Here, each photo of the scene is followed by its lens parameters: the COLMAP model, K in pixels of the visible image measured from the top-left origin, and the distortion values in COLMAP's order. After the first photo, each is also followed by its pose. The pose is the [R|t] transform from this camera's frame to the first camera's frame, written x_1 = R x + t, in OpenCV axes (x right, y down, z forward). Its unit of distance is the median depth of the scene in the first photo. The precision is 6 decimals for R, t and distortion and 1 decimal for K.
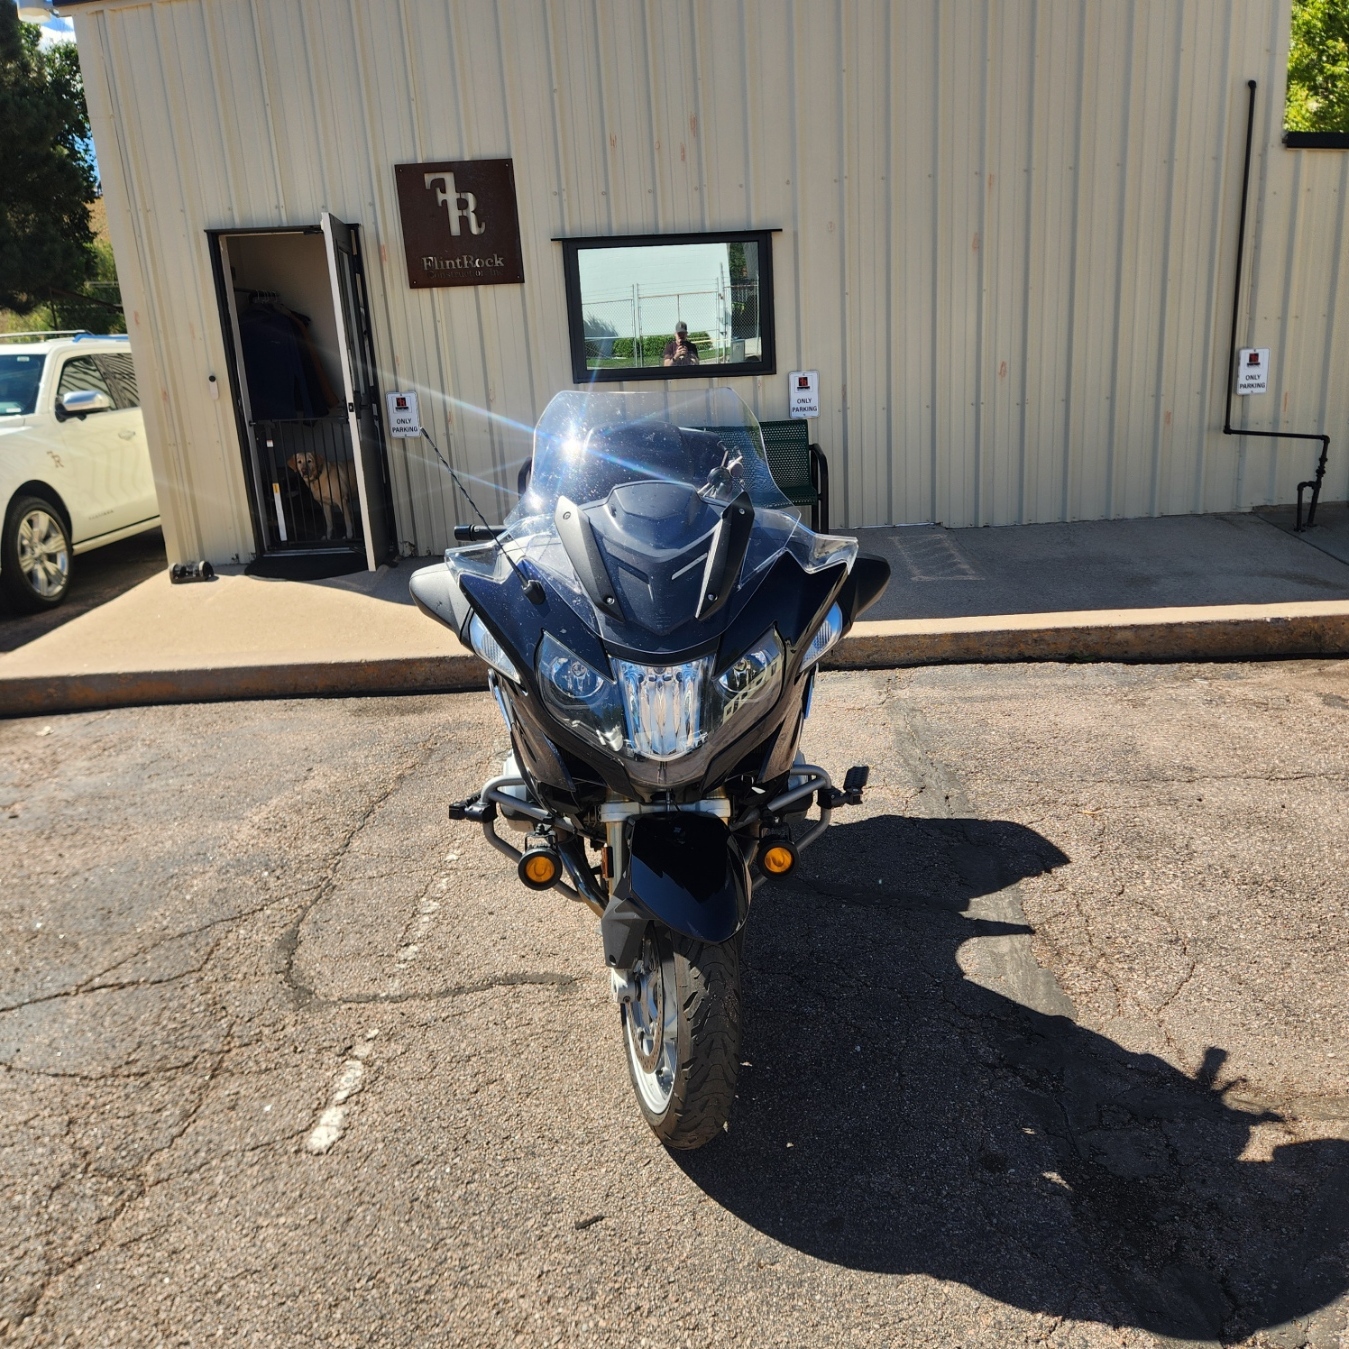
lens RADIAL K [[1214.3, 0, 675.5], [0, 1214.3, 674.6], [0, 0, 1]] dist [0.061791, -0.050600]
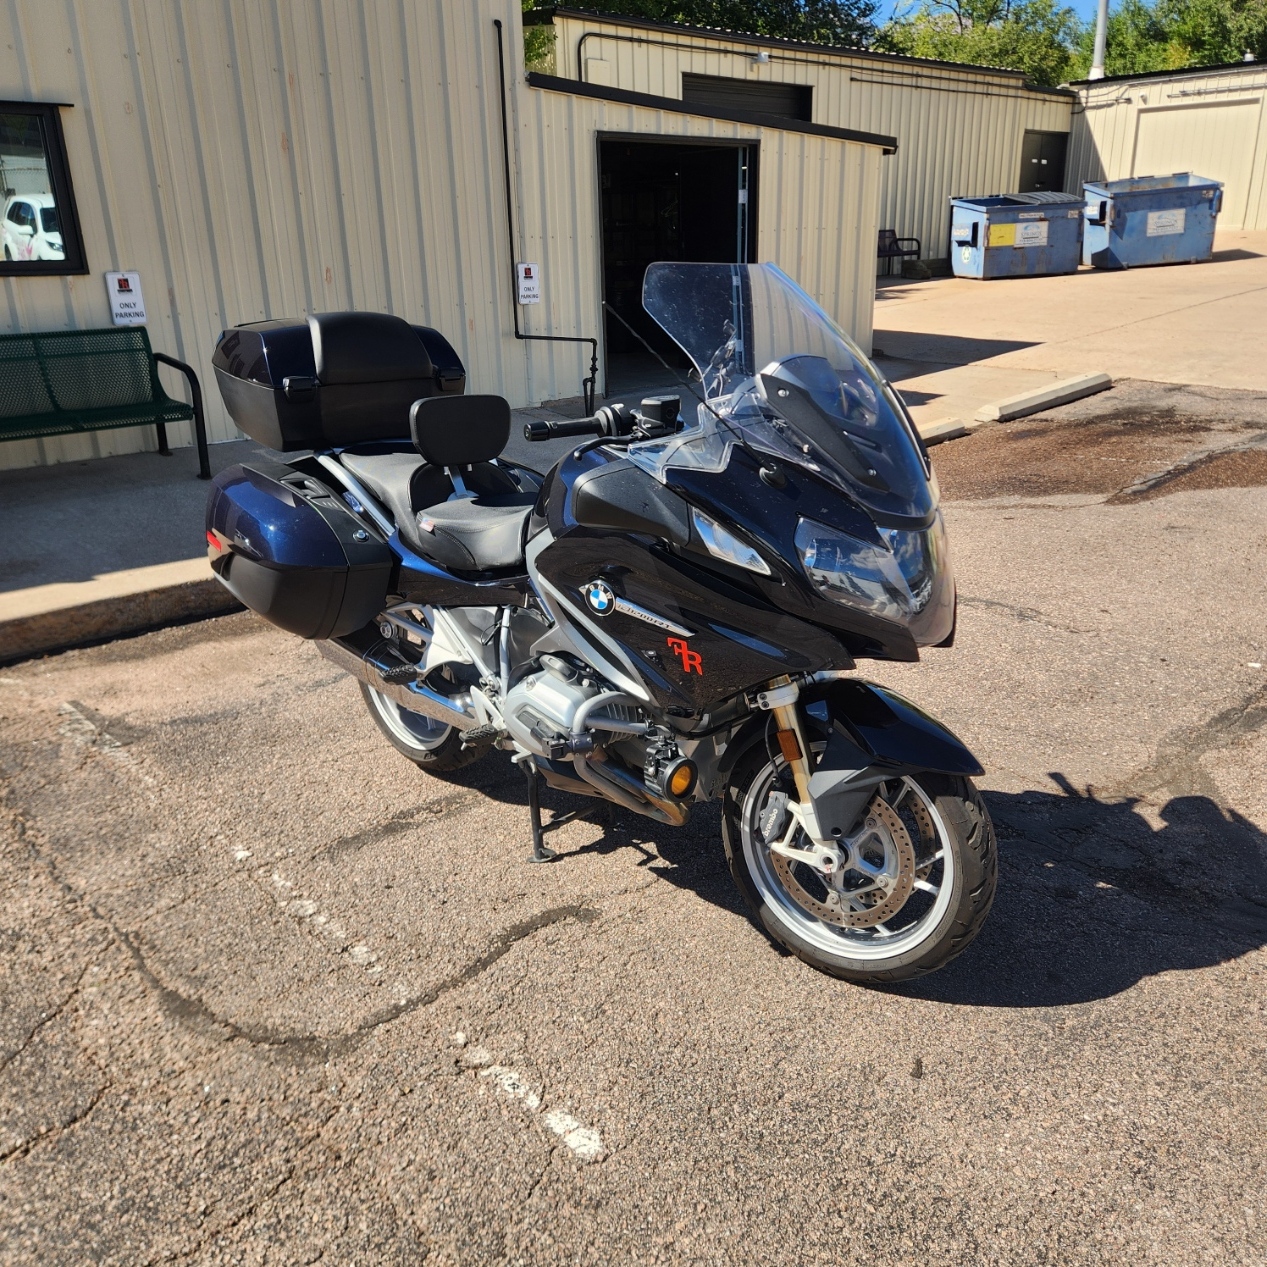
lens RADIAL K [[1140.5, 0, 654.0], [0, 1140.5, 654.2], [0, 0, 1]] dist [0.061791, -0.050600]
pose [[0.730757, -0.198617, 0.653105, -0.229228], [0.158057, 0.979967, 0.121171, -0.015788], [-0.664088, 0.014681, 0.747510, 0.116090]]
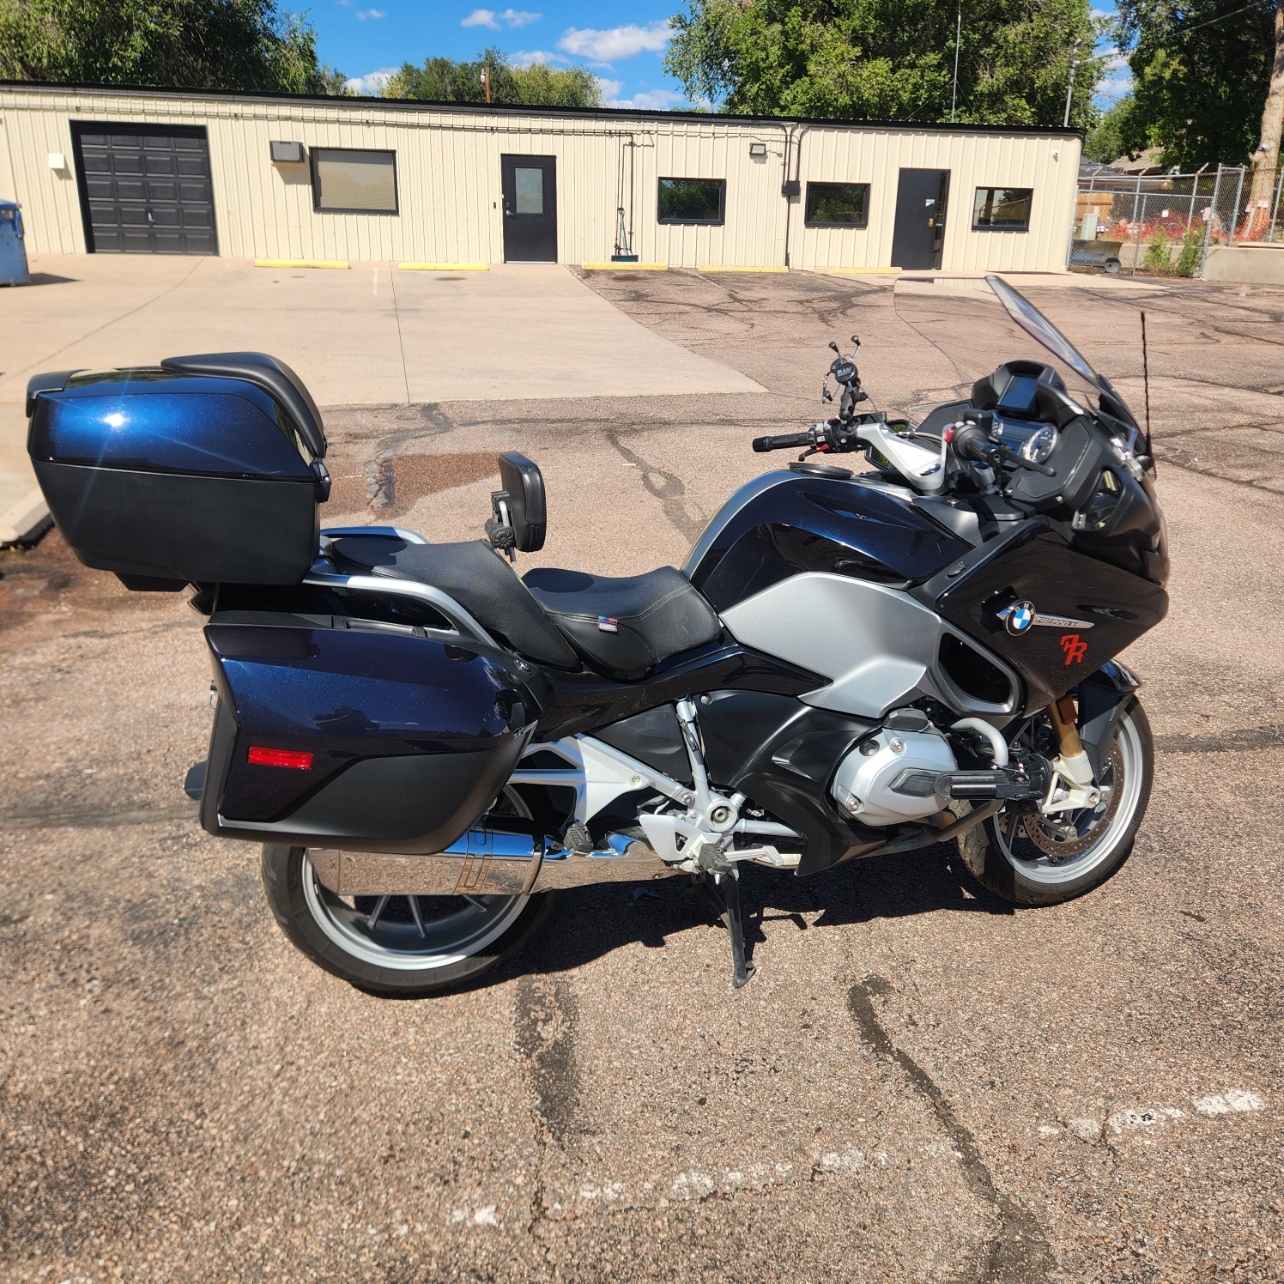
lens RADIAL K [[1155.8, 0, 652.3], [0, 1155.8, 641.8], [0, 0, 1]] dist [0.061791, -0.050600]
pose [[-0.226387, -0.258565, 0.939092, -0.295890], [0.244251, 0.918248, 0.311707, -0.101146], [-0.942916, 0.299940, -0.144725, 0.463700]]
